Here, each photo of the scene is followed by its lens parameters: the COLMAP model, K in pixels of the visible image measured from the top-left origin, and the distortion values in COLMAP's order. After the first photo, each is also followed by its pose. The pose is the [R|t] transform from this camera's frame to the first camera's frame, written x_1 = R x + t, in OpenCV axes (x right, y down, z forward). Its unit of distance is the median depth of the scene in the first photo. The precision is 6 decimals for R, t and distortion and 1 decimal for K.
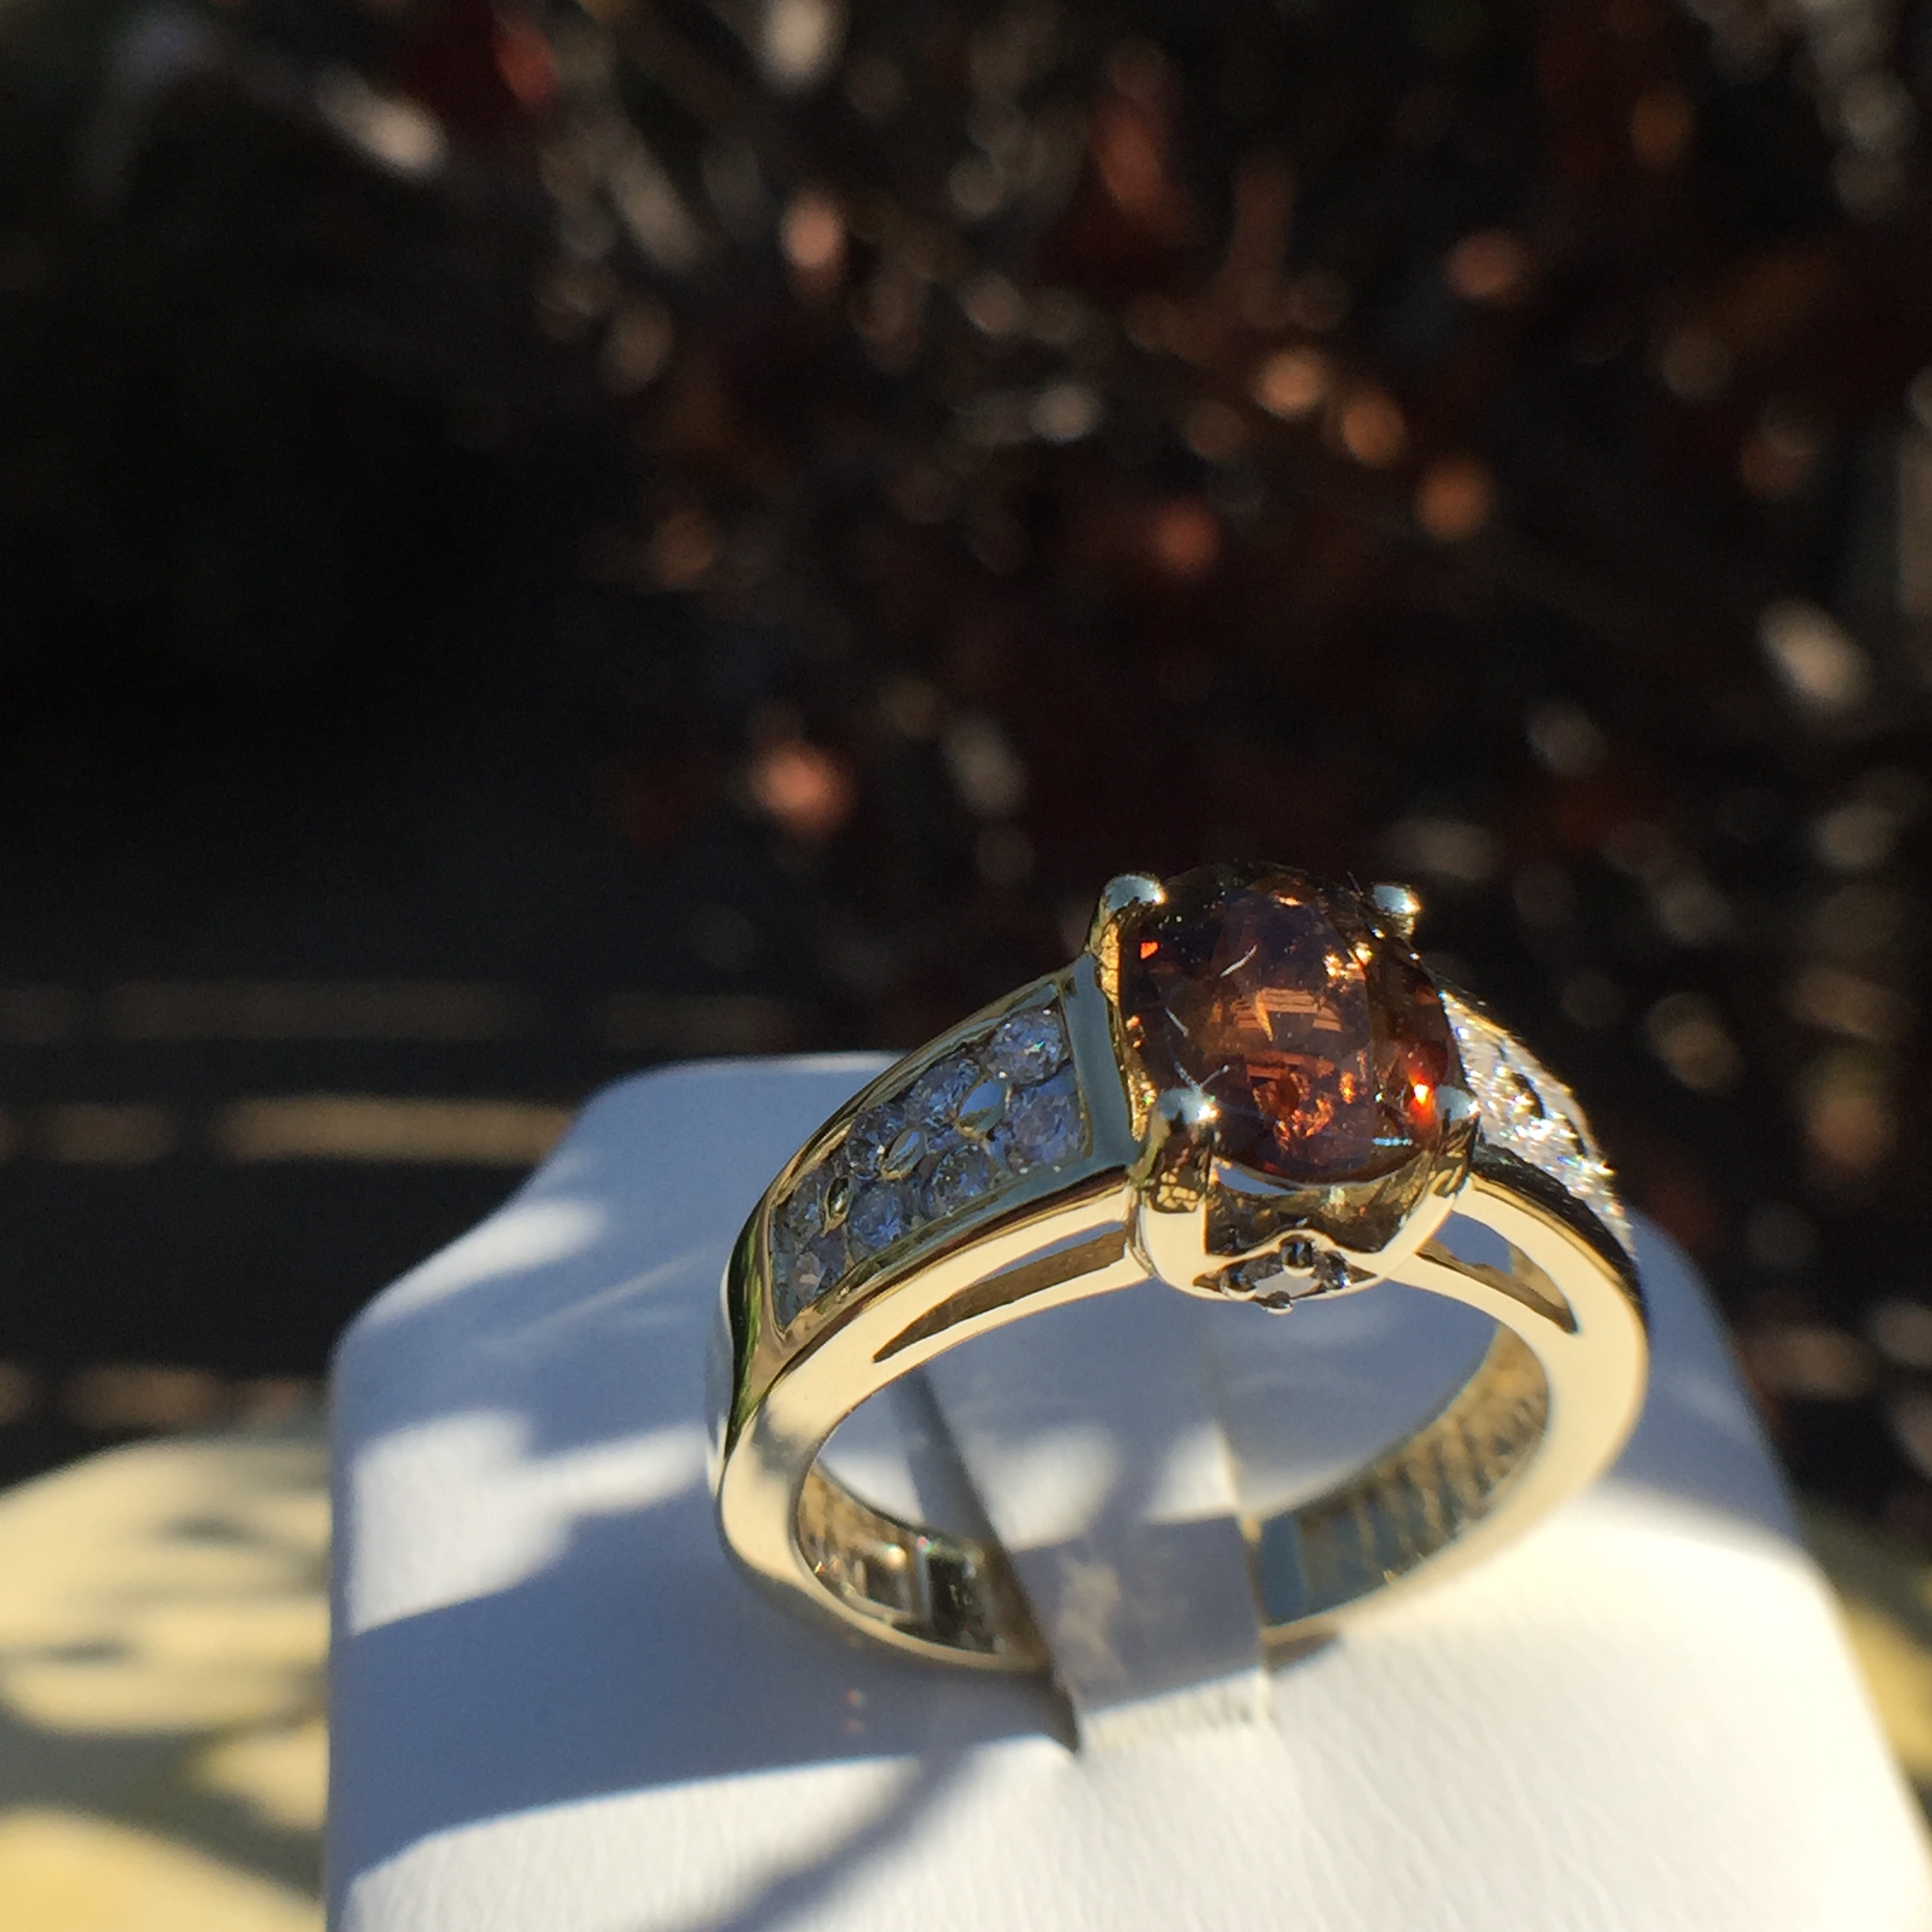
lens RADIAL K [[2798.9, 0, 967.6], [0, 2798.9, 978.4], [0, 0, 1]] dist [-0.157162, 0.000000]
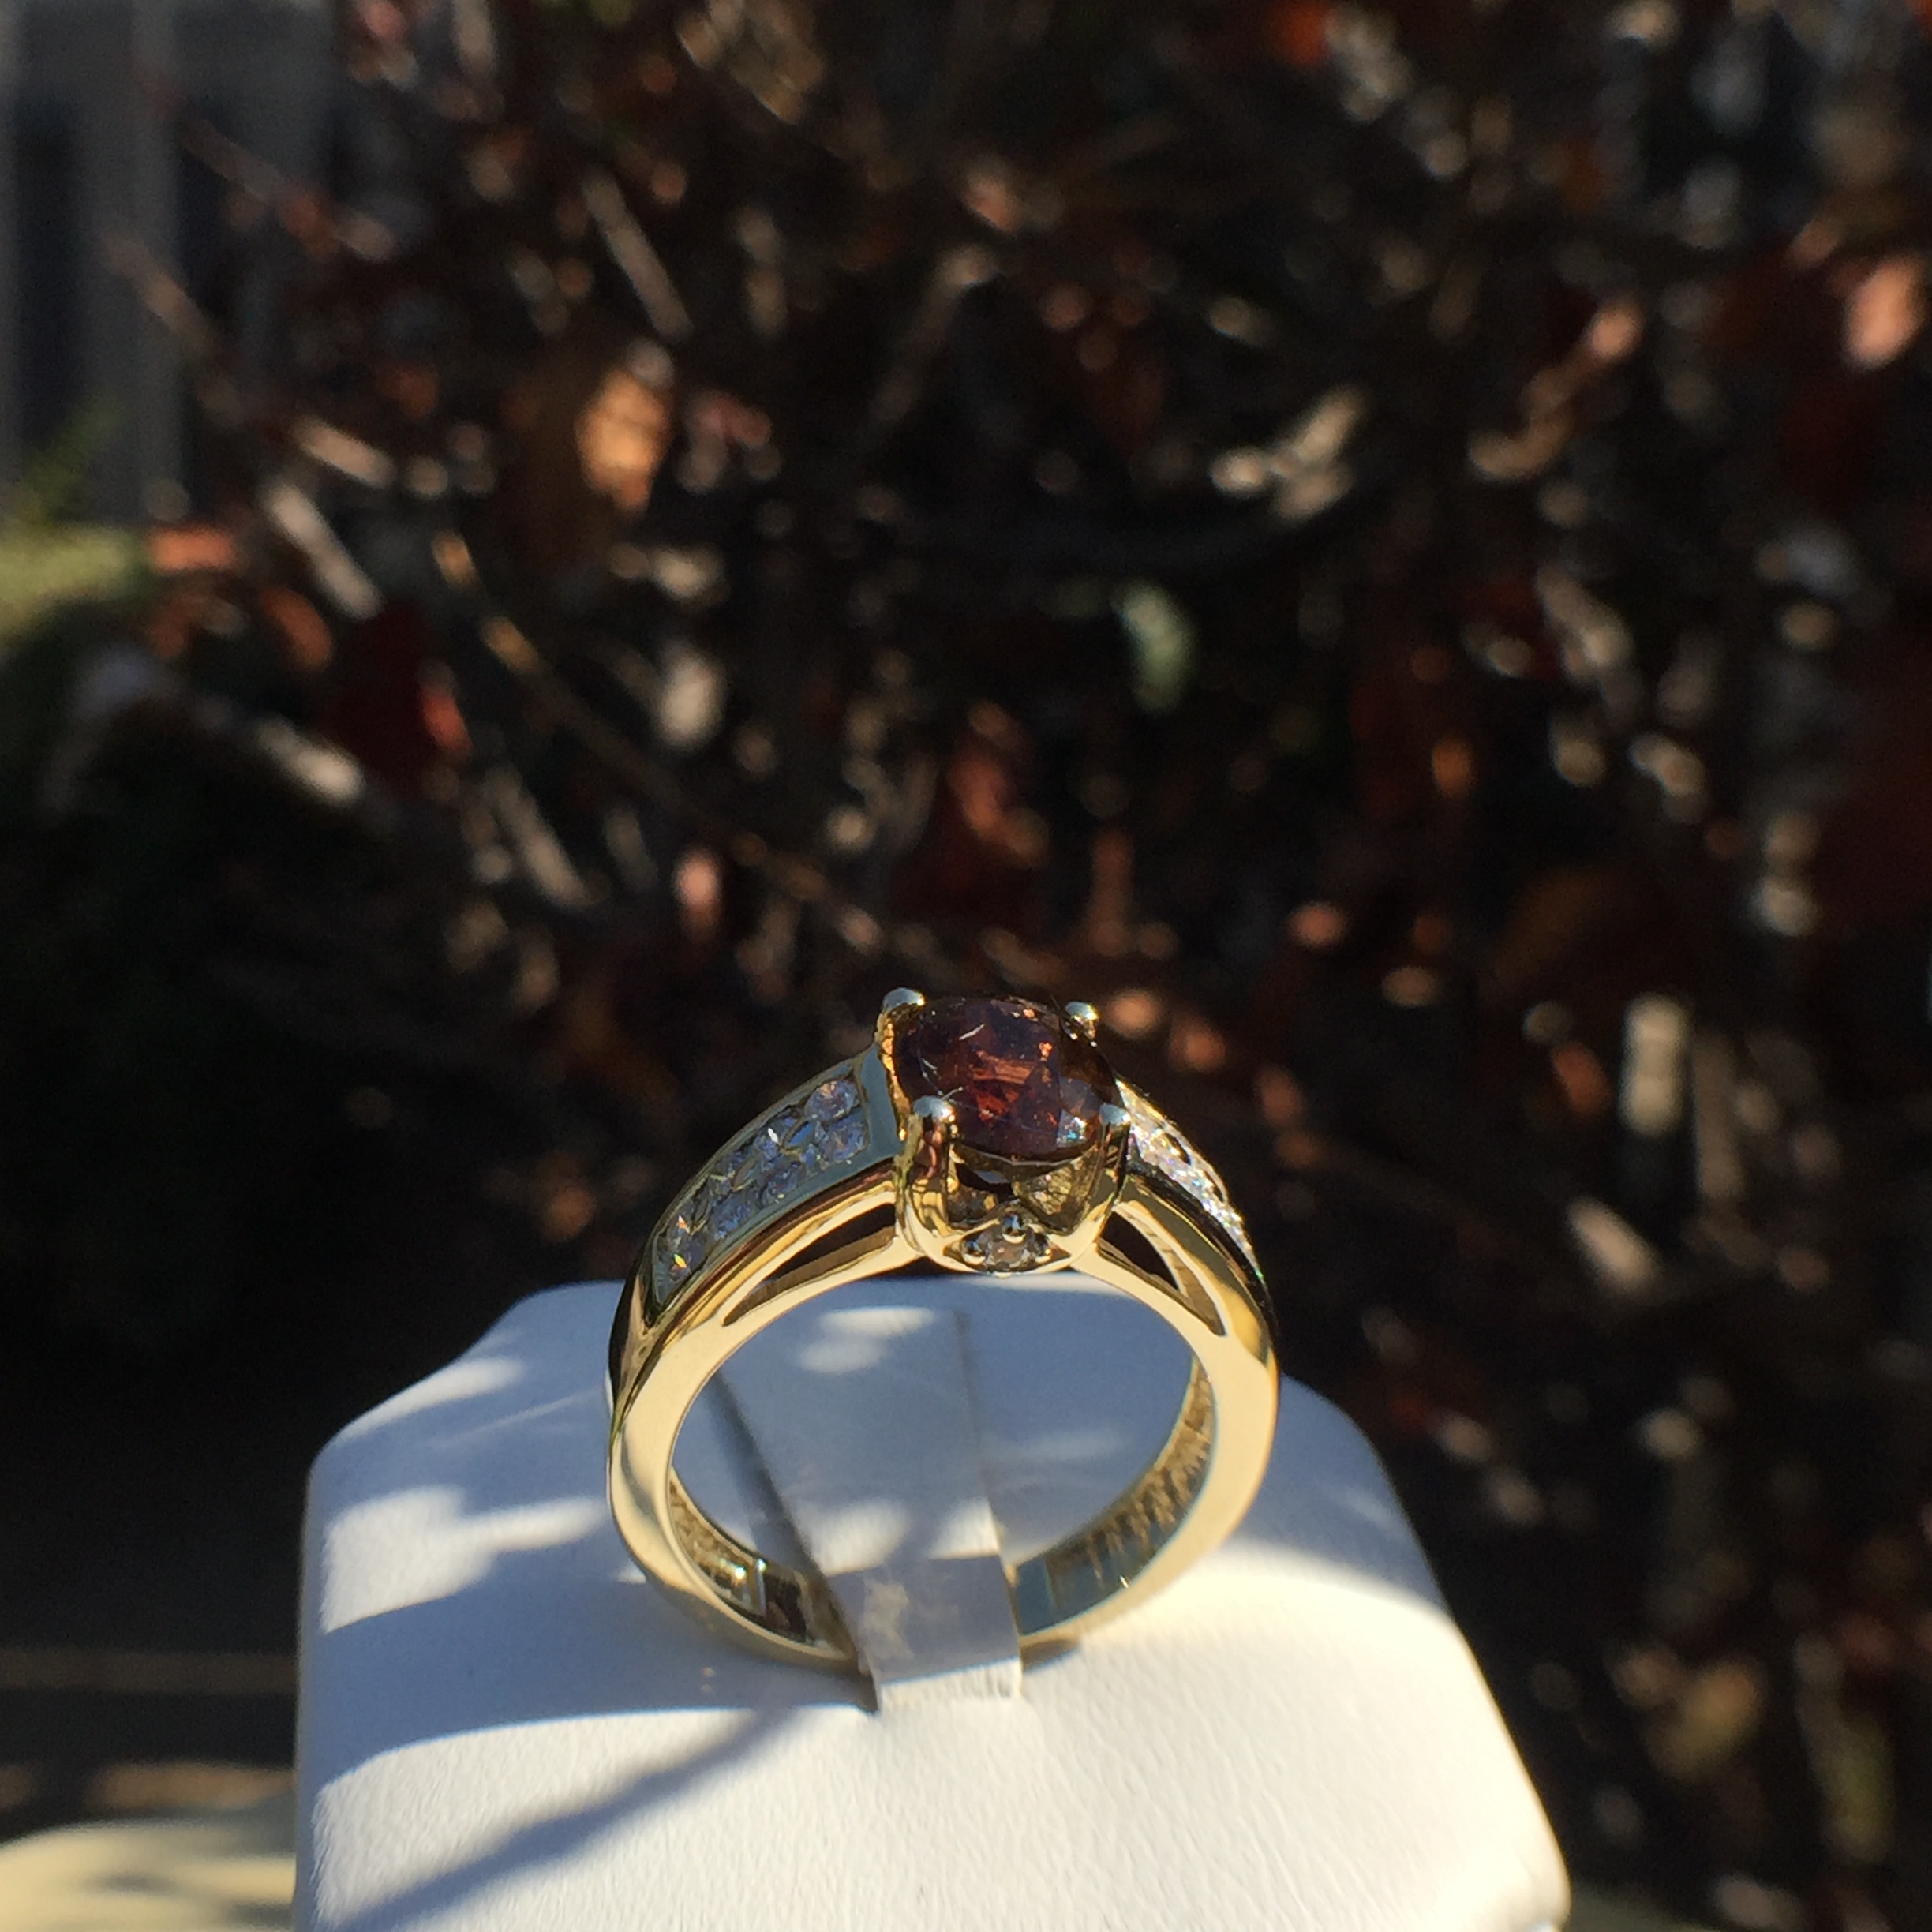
lens RADIAL K [[2798.9, 0, 959.3], [0, 2798.9, 974.5], [0, 0, 1]] dist [-0.157162, 0.000000]
pose [[0.999203, 0.008490, 0.038992, 0.024443], [0.001604, 0.967772, -0.251825, 0.264487], [-0.039874, 0.251687, 0.966987, -0.355364]]
